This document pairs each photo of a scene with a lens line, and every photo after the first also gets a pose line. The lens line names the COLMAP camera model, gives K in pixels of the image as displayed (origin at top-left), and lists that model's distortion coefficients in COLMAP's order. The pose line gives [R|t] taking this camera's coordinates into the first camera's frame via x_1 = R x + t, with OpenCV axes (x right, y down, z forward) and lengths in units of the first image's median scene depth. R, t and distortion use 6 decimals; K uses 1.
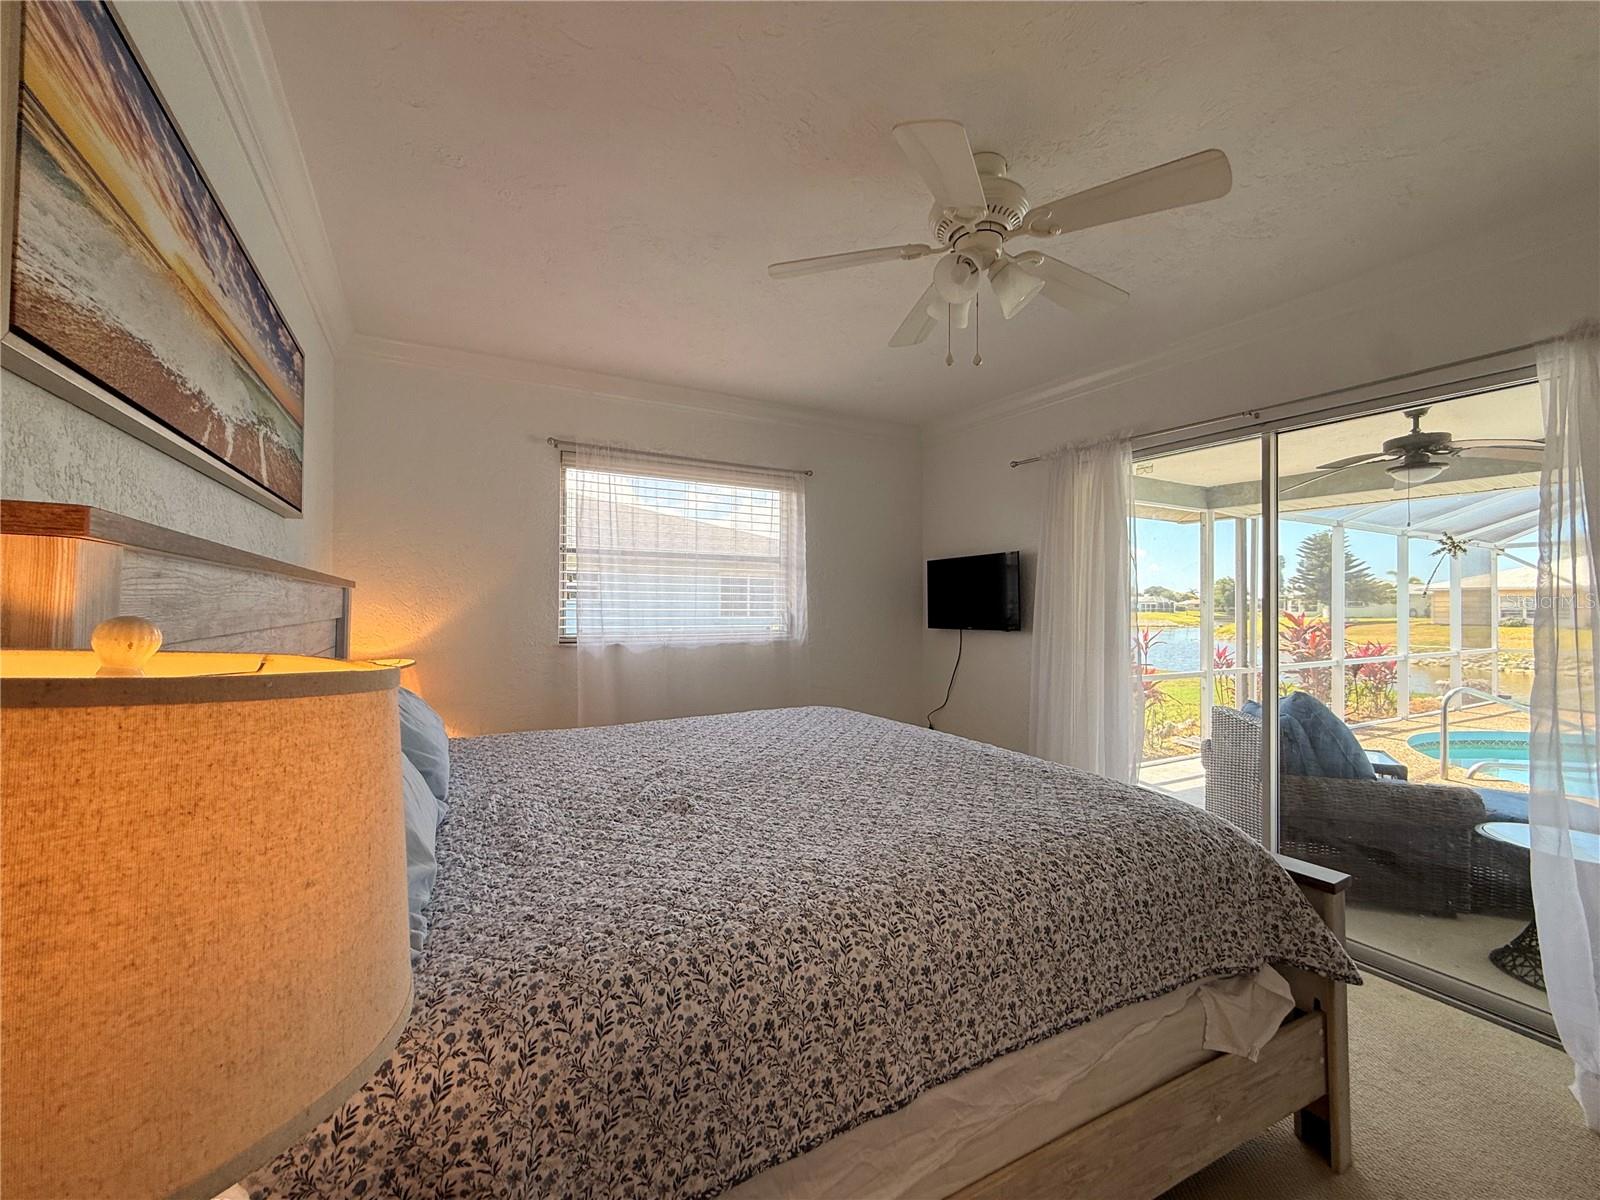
lens RADIAL K [[639.7, 0, 800.6], [0, 639.7, 601.2], [0, 0, 1]] dist [-0.001652, 0.000682]
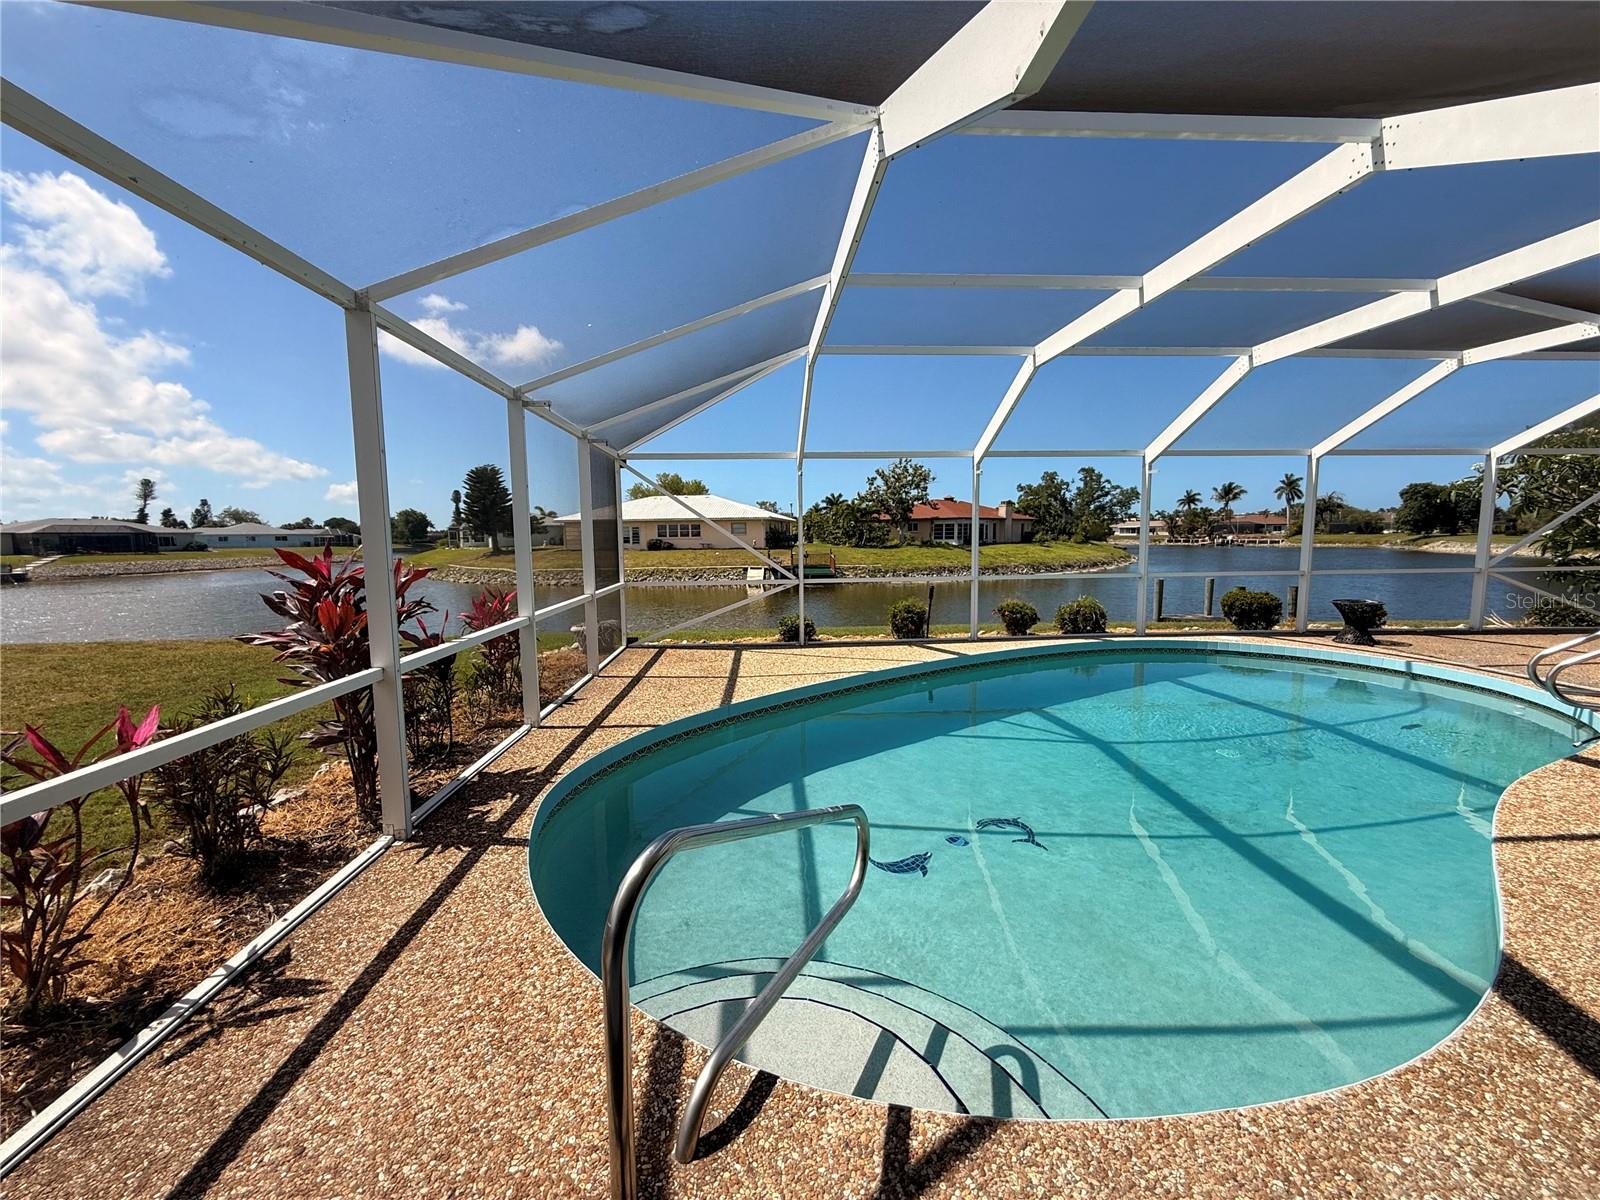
lens RADIAL K [[639.7, 0, 796.6], [0, 639.7, 602.1], [0, 0, 1]] dist [-0.001652, 0.000682]
pose [[0.430202, -0.104033, 0.896718, 0.494070], [0.007706, 0.993724, 0.111590, 0.008791], [-0.902700, -0.041096, 0.428304, 0.497742]]
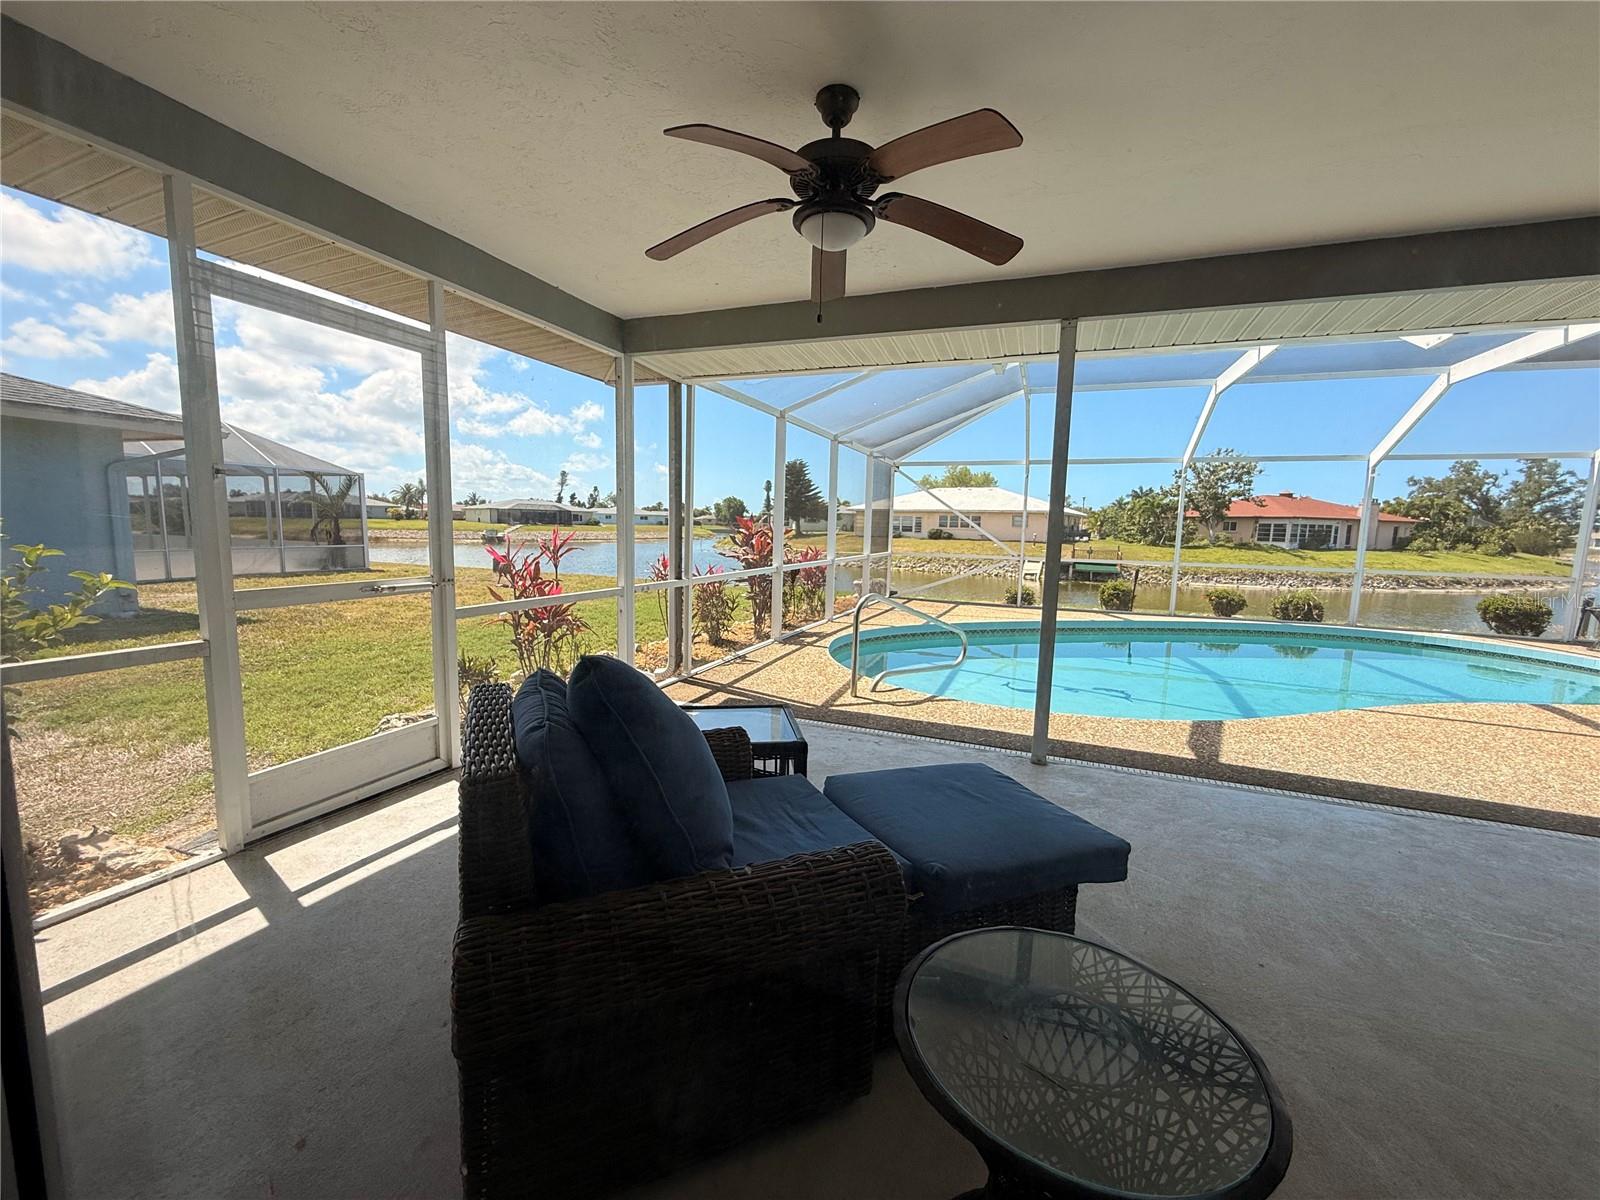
lens RADIAL K [[639.7, 0, 791.9], [0, 639.7, 599.9], [0, 0, 1]] dist [-0.001652, 0.000682]
pose [[0.776468, -0.059787, 0.627314, 0.222966], [-0.025326, 0.991724, 0.125865, 0.019165], [-0.629648, -0.113617, 0.768528, 0.220028]]
